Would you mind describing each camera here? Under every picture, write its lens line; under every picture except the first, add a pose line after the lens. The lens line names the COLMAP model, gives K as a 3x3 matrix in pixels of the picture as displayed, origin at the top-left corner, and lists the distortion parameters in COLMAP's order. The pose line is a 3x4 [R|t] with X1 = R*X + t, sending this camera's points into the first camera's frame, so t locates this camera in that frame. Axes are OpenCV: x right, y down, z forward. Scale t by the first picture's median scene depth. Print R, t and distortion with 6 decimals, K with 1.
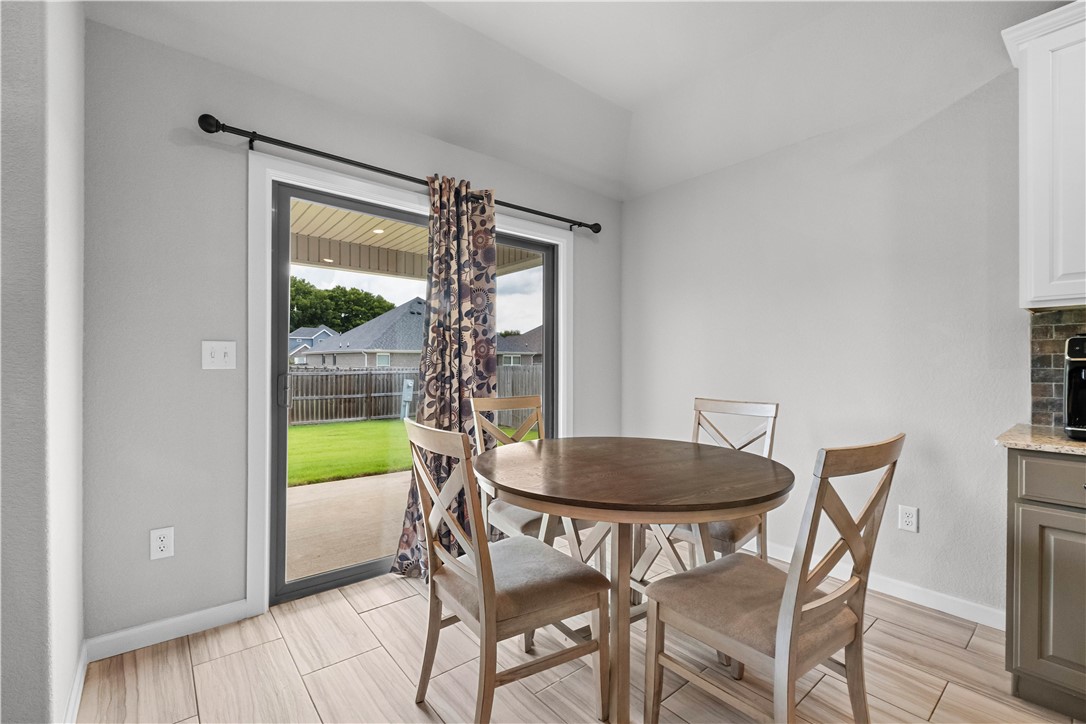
lens RADIAL K [[472.6, 0, 543.0], [0, 472.6, 362.0], [0, 0, 1]] dist [-0.000599, -0.000691]
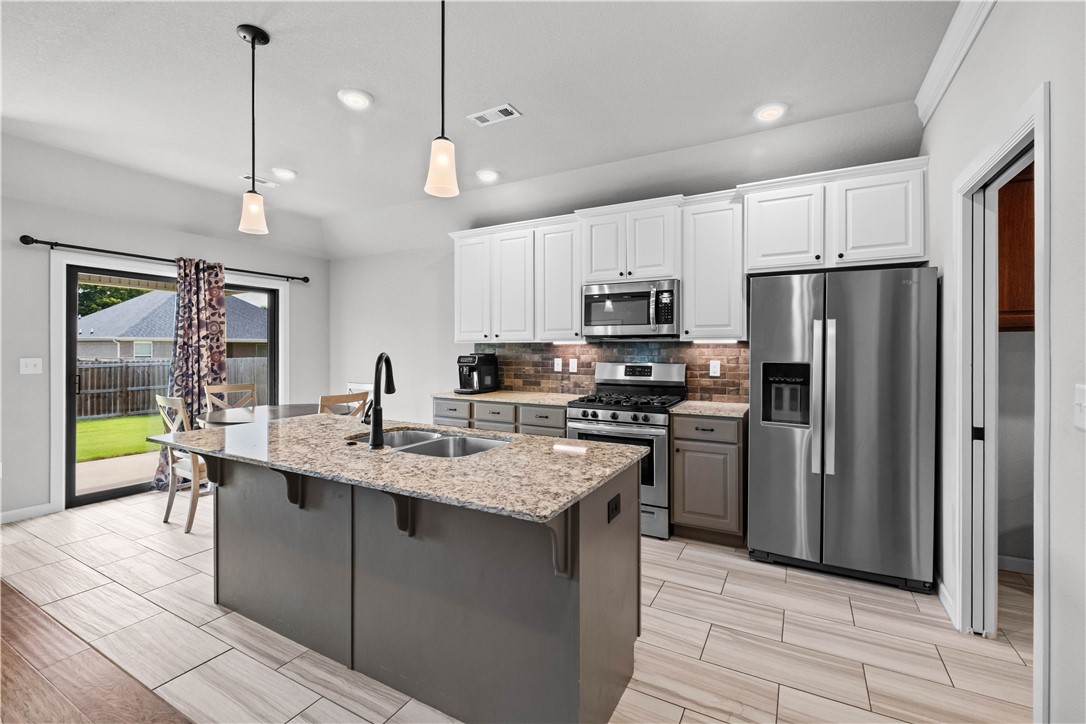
lens RADIAL K [[476.0, 0, 539.7], [0, 476.0, 348.3], [0, 0, 1]] dist [-0.000213, -0.000666]
pose [[0.932545, -0.003887, 0.361032, 0.360716], [0.003404, 0.999992, 0.001973, -0.061628], [-0.361037, -0.000611, 0.932551, -1.080003]]
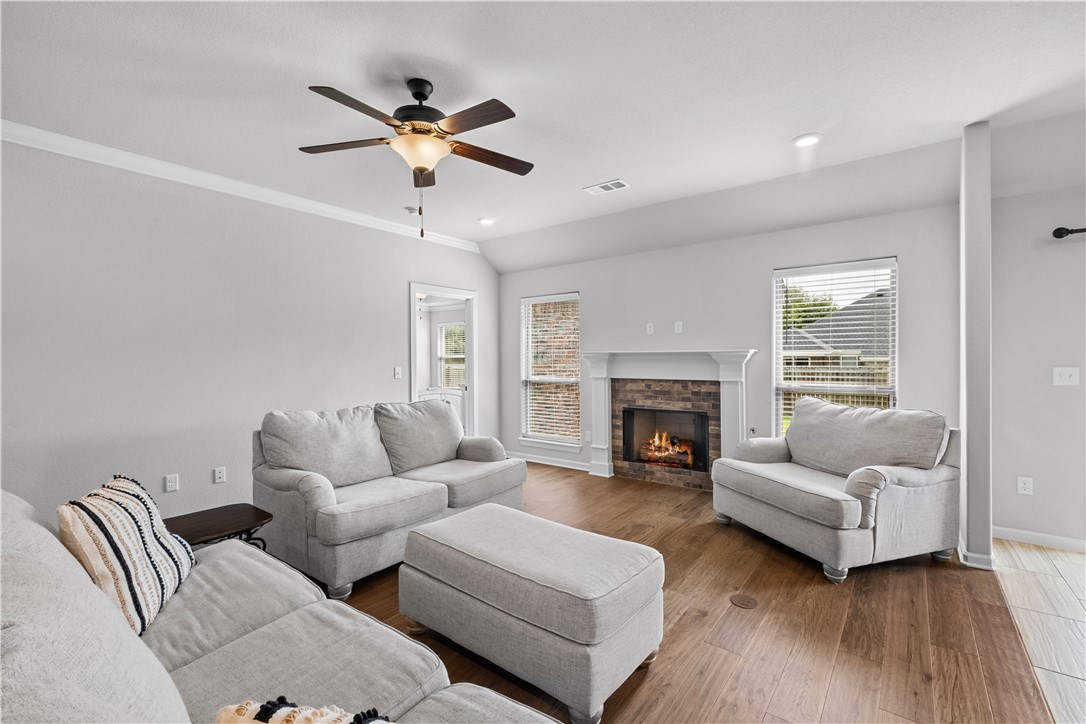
lens RADIAL K [[472.6, 0, 543.0], [0, 472.6, 362.0], [0, 0, 1]] dist [-0.000599, -0.000691]
pose [[0.222037, 0.006490, -0.975017, 0.352071], [0.003961, 0.999964, 0.007558, -0.063296], [0.975030, -0.005540, 0.222003, -0.808166]]
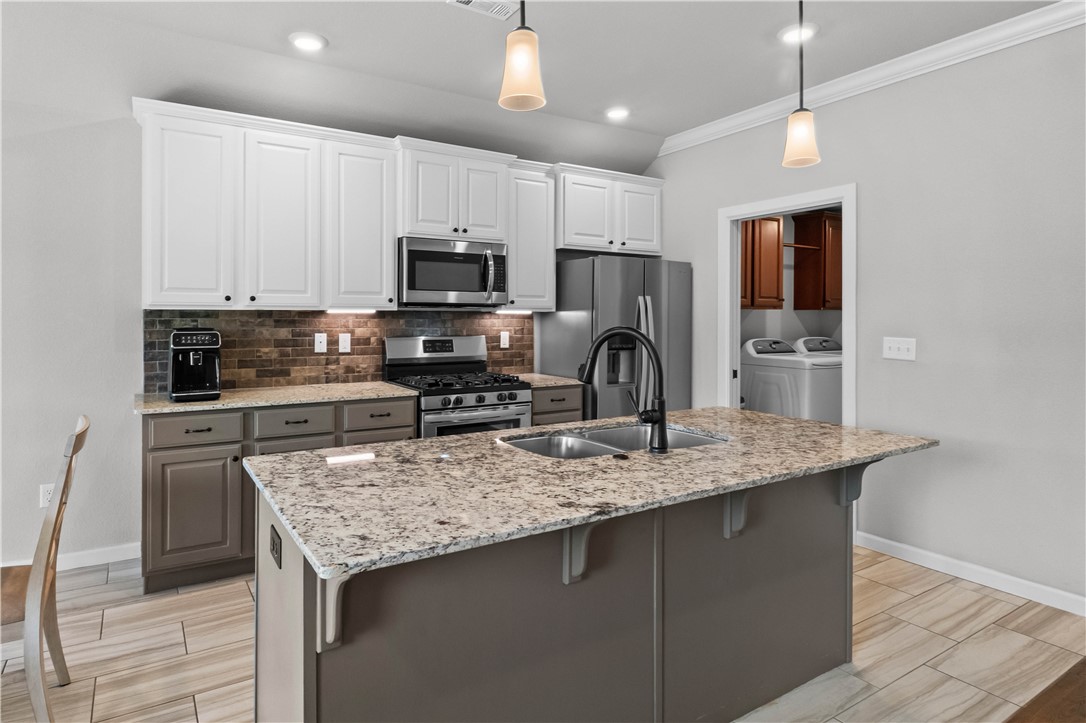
lens RADIAL K [[591.6, 0, 493.1], [0, 591.6, 321.1], [0, 0, 1]] dist [-0.002044, -0.000545]
pose [[0.159250, -0.005747, 0.987222, -0.334505], [-0.000755, 0.999982, 0.005943, -0.061527], [-0.987238, -0.001692, 0.159243, -0.171413]]
